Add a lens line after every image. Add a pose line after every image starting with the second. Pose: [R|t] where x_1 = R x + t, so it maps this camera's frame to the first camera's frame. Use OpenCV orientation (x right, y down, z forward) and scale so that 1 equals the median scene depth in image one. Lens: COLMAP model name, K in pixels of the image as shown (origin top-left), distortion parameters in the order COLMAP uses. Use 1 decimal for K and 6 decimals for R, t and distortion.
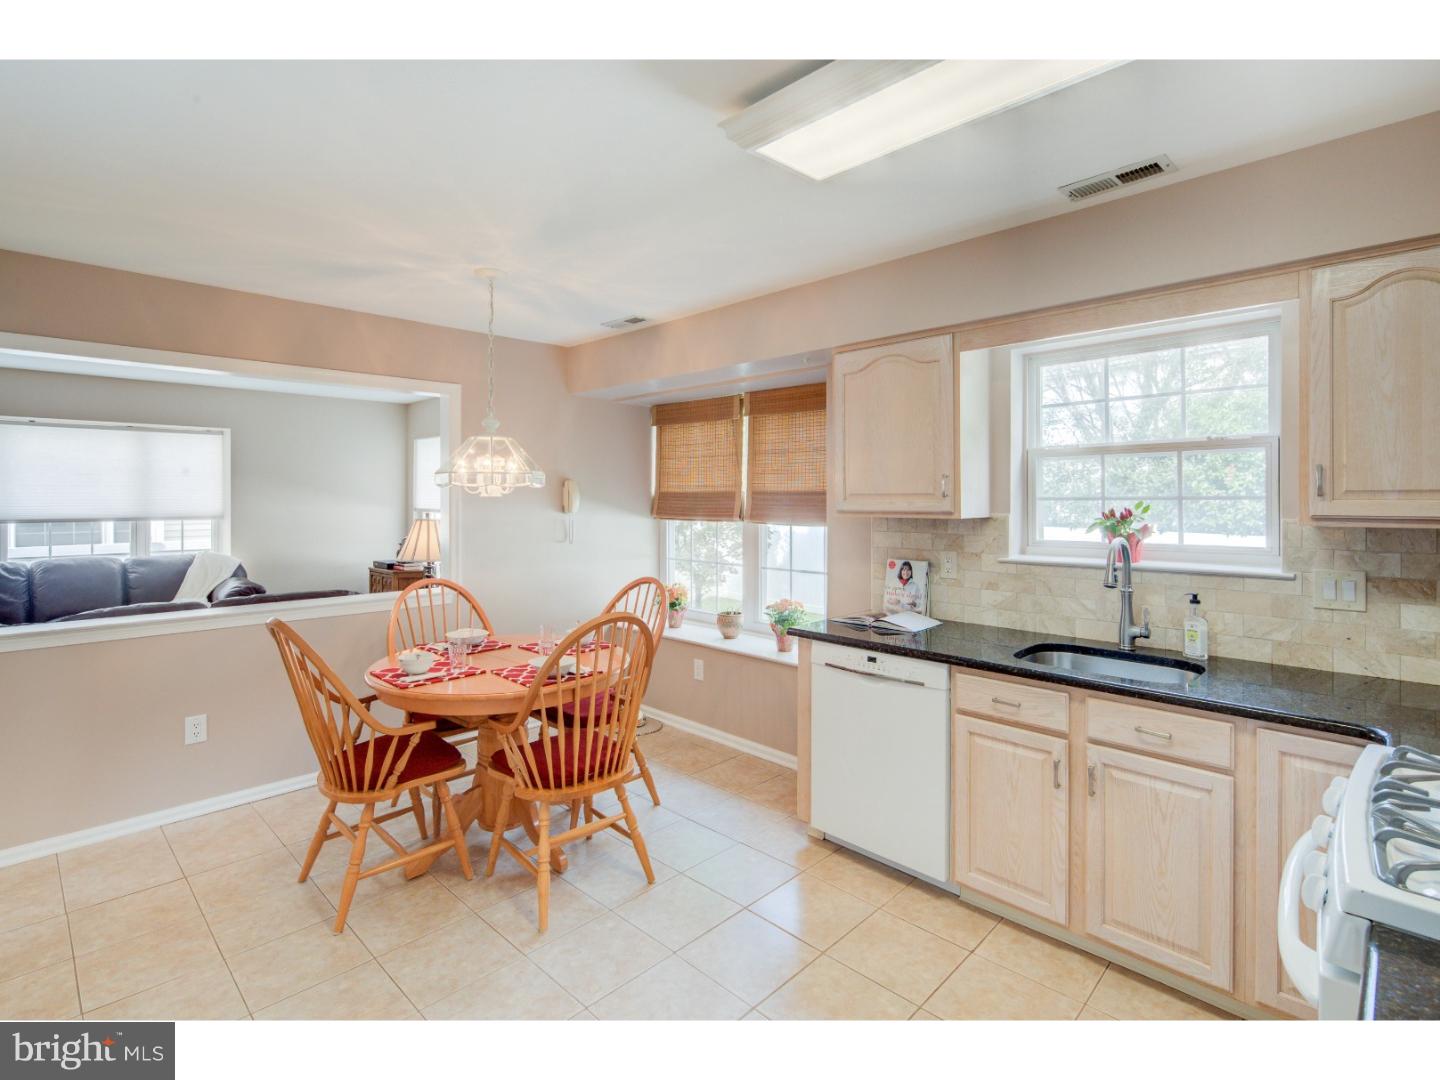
lens RADIAL K [[706.8, 0, 713.3], [0, 706.8, 506.5], [0, 0, 1]] dist [0.007269, -0.003002]
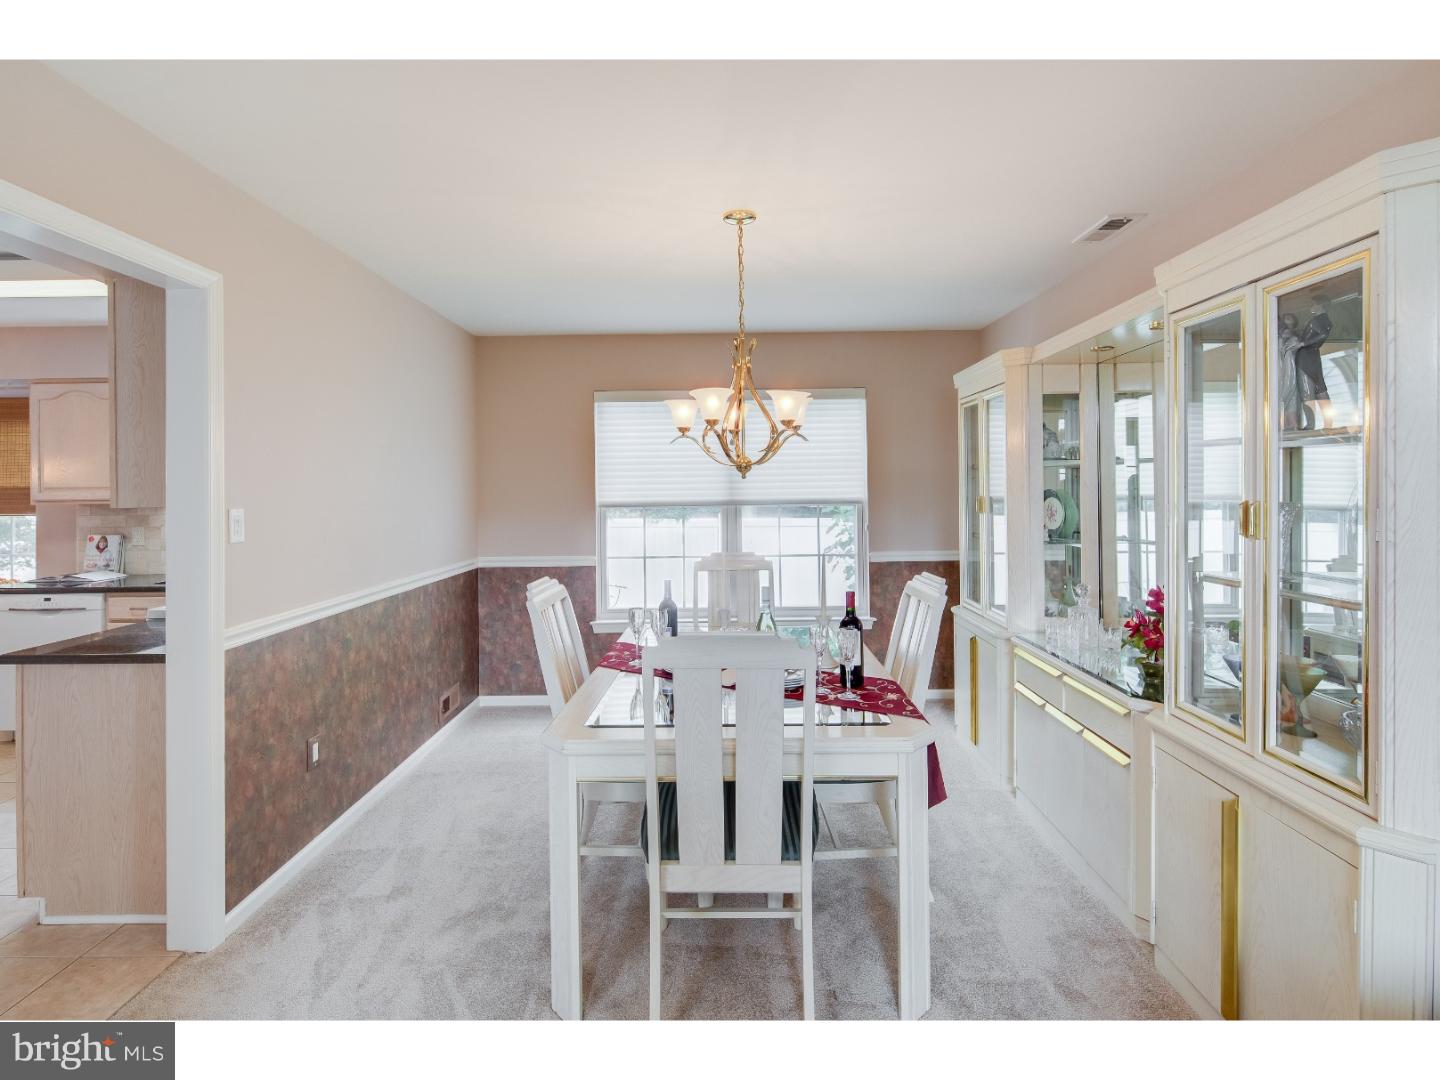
lens RADIAL K [[706.8, 0, 730.9], [0, 706.8, 496.0], [0, 0, 1]] dist [0.007269, -0.003002]
pose [[0.702535, -0.012405, 0.711542, 0.151647], [0.020530, 0.999785, -0.002840, 0.028668], [-0.711353, 0.016603, 0.702638, -0.922830]]
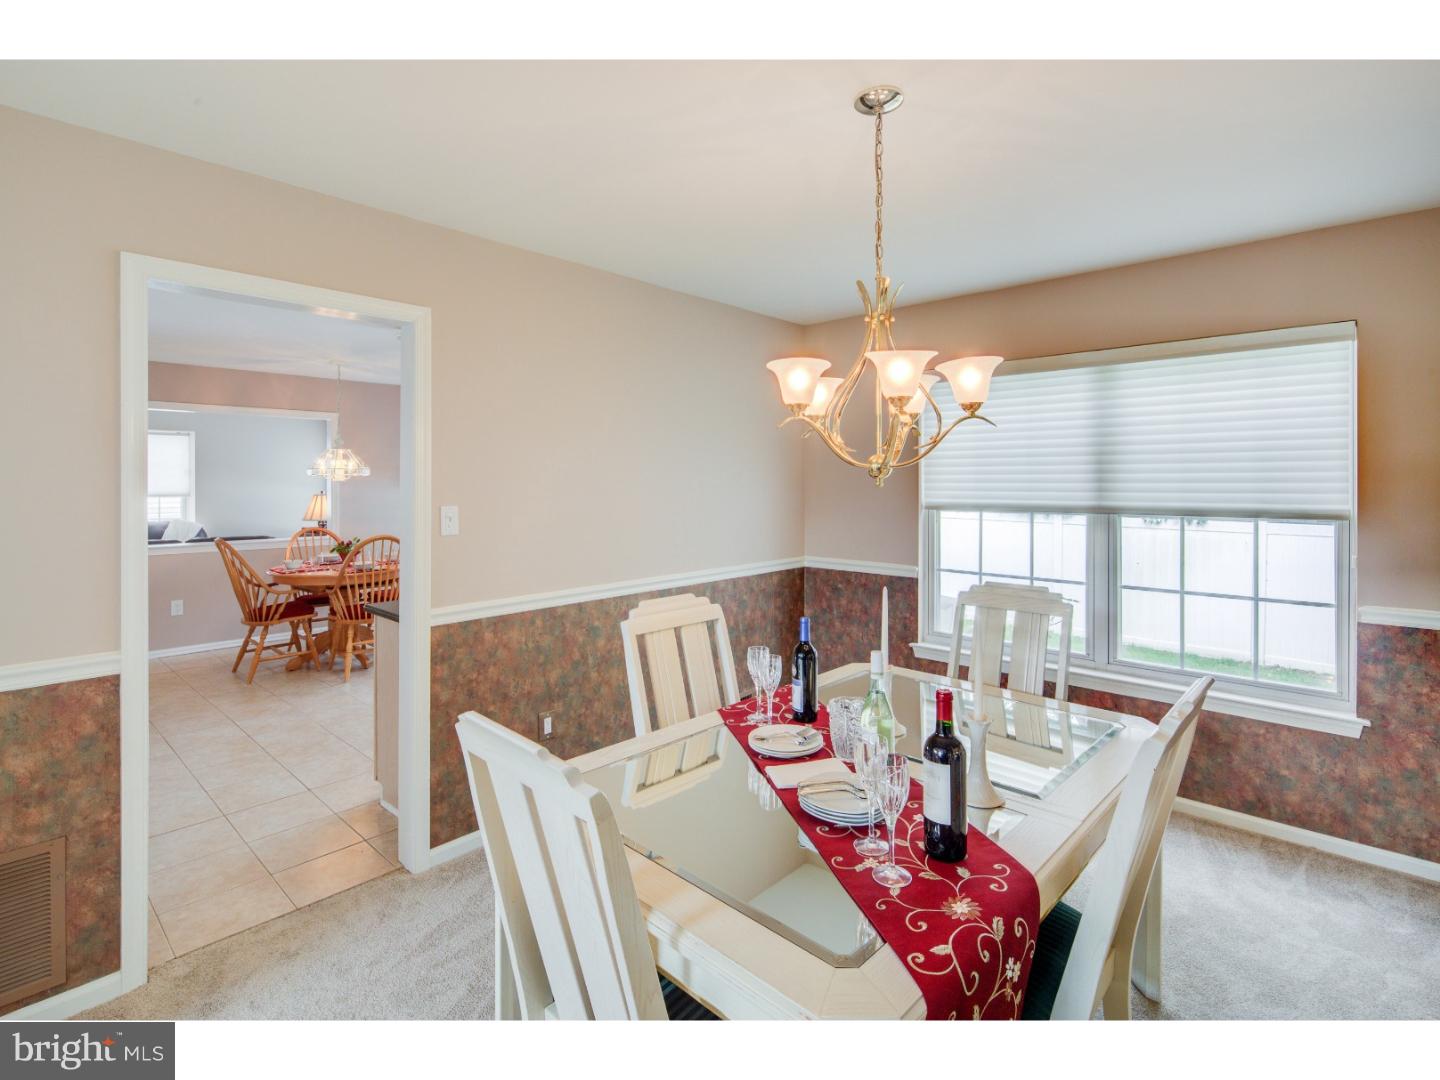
lens RADIAL K [[706.8, 0, 717.6], [0, 706.8, 491.7], [0, 0, 1]] dist [0.007269, -0.003002]
pose [[0.999213, 0.000556, 0.039672, 0.611438], [-0.000662, 0.999996, 0.002677, 0.008688], [-0.039671, -0.002701, 0.999209, -0.912571]]
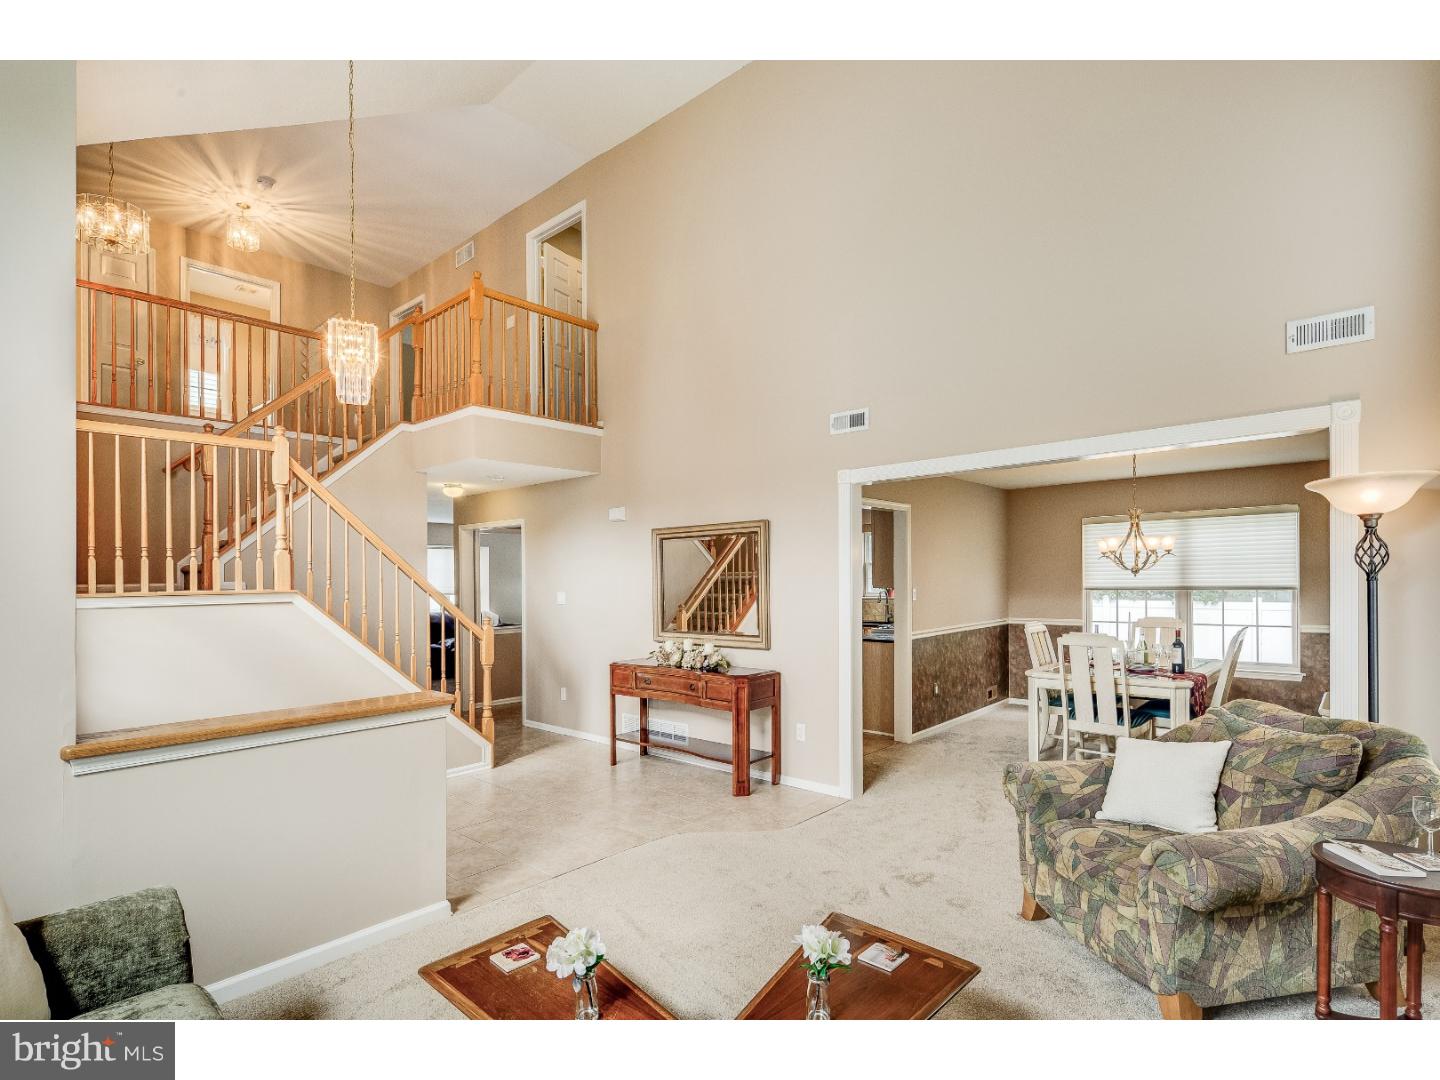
lens RADIAL K [[706.8, 0, 722.5], [0, 706.8, 585.3], [0, 0, 1]] dist [0.007269, -0.003002]
pose [[0.998662, -0.014322, 0.049685, -0.341420], [0.014592, 0.999881, -0.005080, 0.021263], [-0.049606, 0.005798, 0.998752, -2.046003]]
